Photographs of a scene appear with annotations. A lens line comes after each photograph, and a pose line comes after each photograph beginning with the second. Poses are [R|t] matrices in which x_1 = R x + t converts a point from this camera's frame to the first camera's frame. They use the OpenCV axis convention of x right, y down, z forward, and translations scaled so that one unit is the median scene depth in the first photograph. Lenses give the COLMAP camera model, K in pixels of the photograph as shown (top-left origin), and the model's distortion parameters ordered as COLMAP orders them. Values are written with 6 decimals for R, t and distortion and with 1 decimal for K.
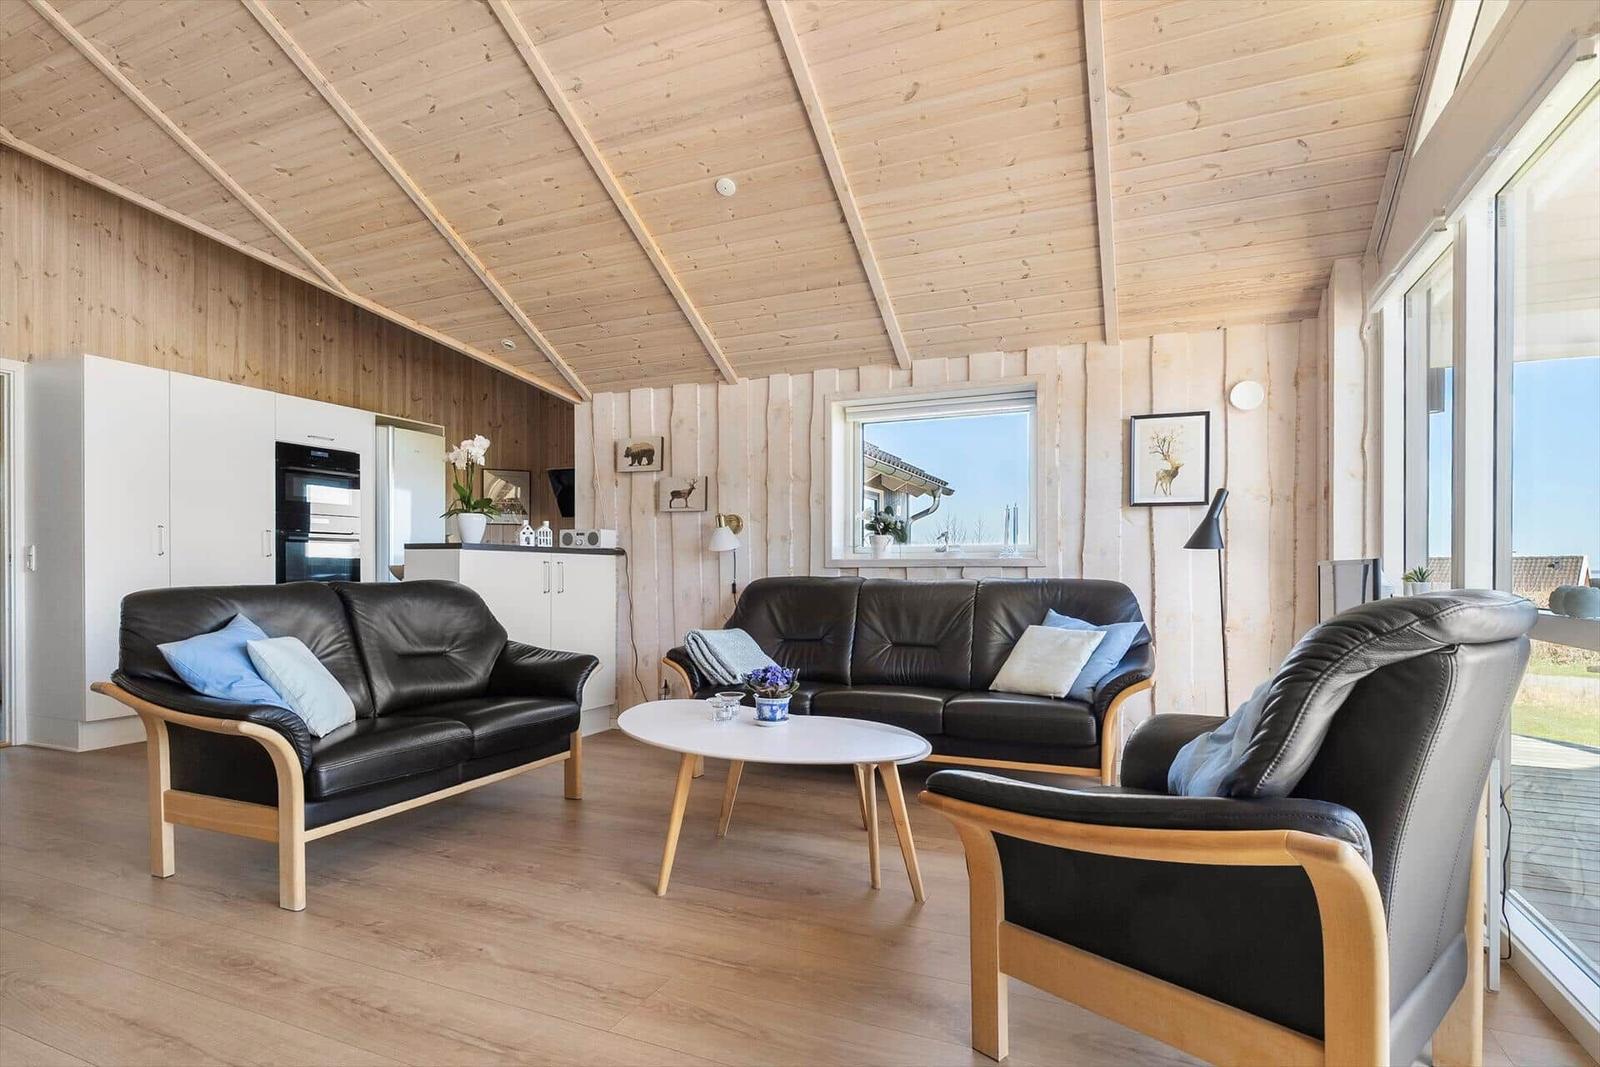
lens RADIAL K [[813.3, 0, 802.9], [0, 813.3, 570.3], [0, 0, 1]] dist [-0.003347, 0.000242]
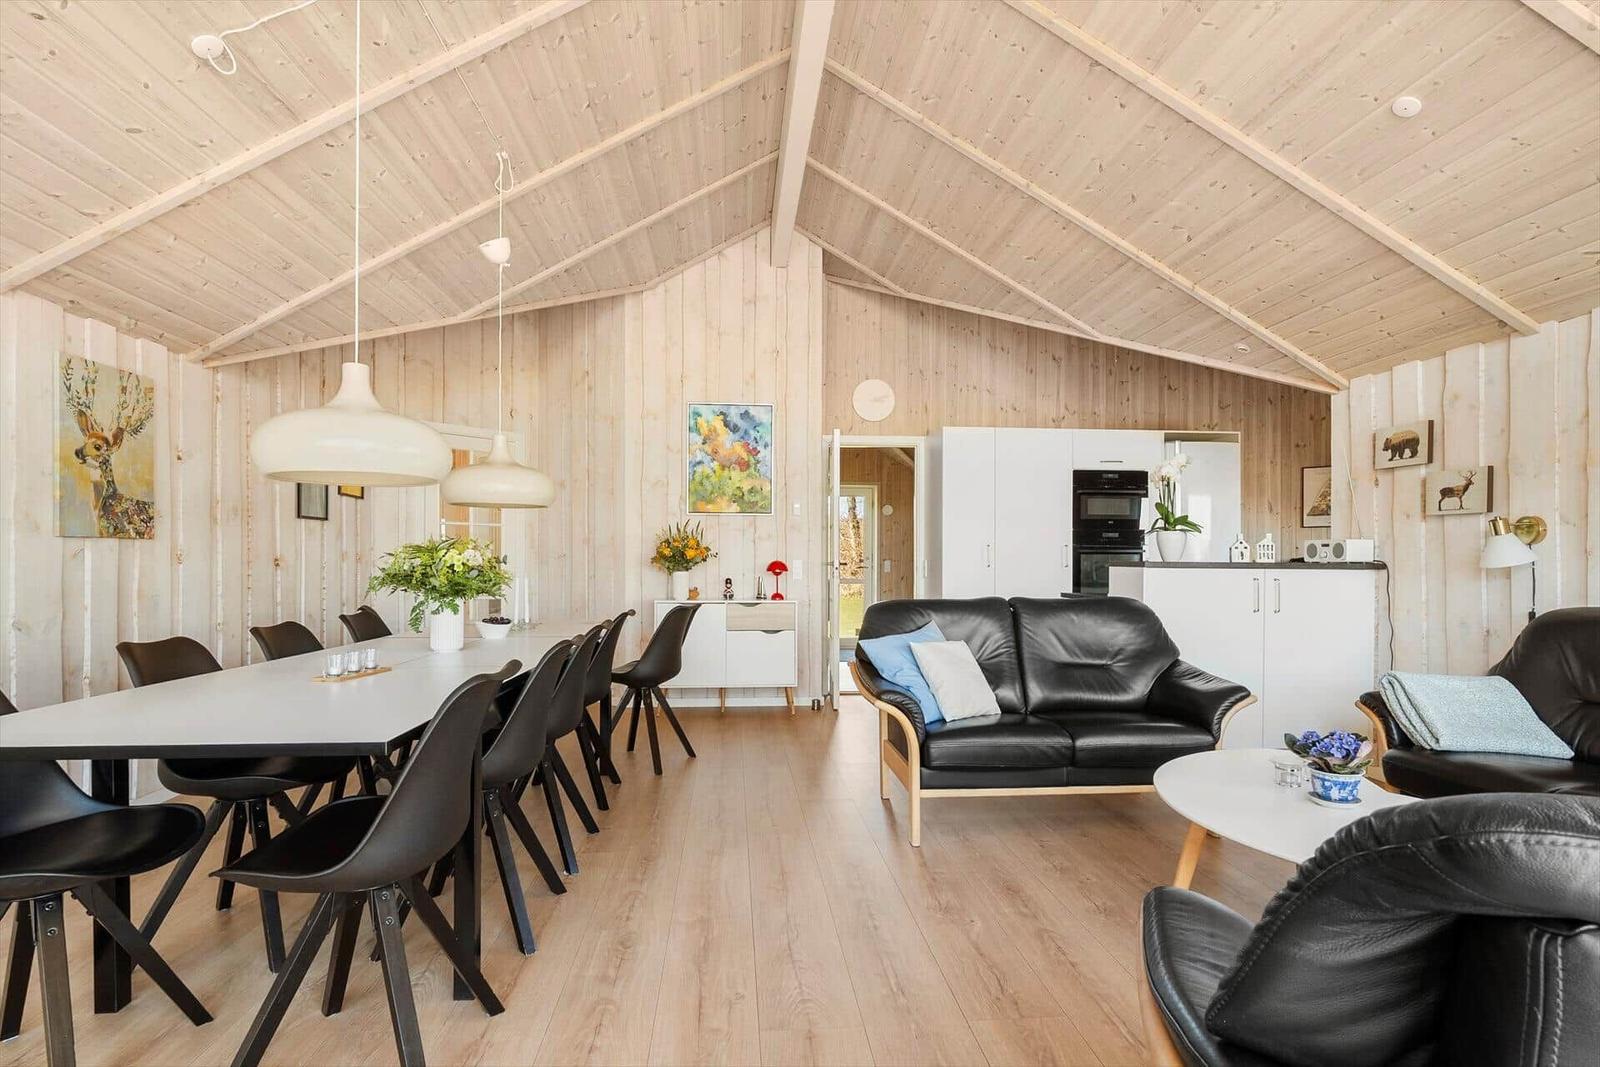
lens RADIAL K [[810.0, 0, 796.5], [0, 810.0, 558.2], [0, 0, 1]] dist [0.000811, 0.000713]
pose [[0.474707, -0.003261, -0.880138, 0.243323], [-0.001801, 0.999987, -0.004677, -0.027725], [0.880142, 0.003806, 0.474695, 0.094496]]
